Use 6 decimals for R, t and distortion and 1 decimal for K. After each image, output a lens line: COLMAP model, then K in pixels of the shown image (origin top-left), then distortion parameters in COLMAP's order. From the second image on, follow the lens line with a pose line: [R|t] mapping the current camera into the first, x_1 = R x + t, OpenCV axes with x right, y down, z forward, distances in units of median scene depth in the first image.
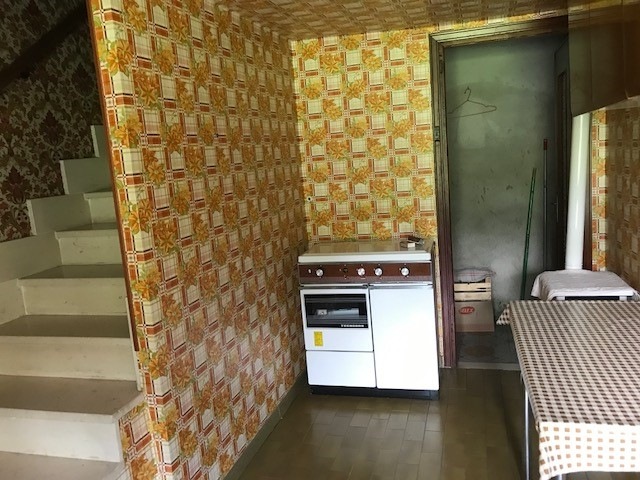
lens RADIAL K [[515.4, 0, 320.7], [0, 515.4, 237.7], [0, 0, 1]] dist [0.063760, -0.109936]
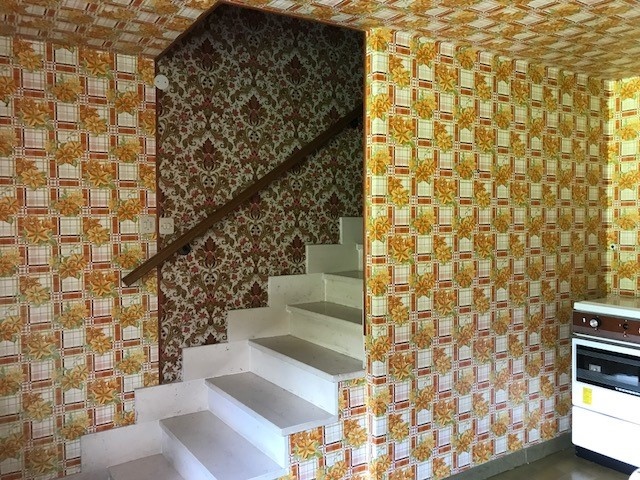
lens RADIAL K [[498.9, 0, 320.0], [0, 498.9, 240.0], [0, 0, 1]] dist [0.056342, -0.094264]
pose [[0.763953, 0.105460, -0.636596, 0.229105], [-0.158619, 0.986975, -0.026848, 0.029276], [0.625473, 0.121487, 0.770730, -0.021594]]
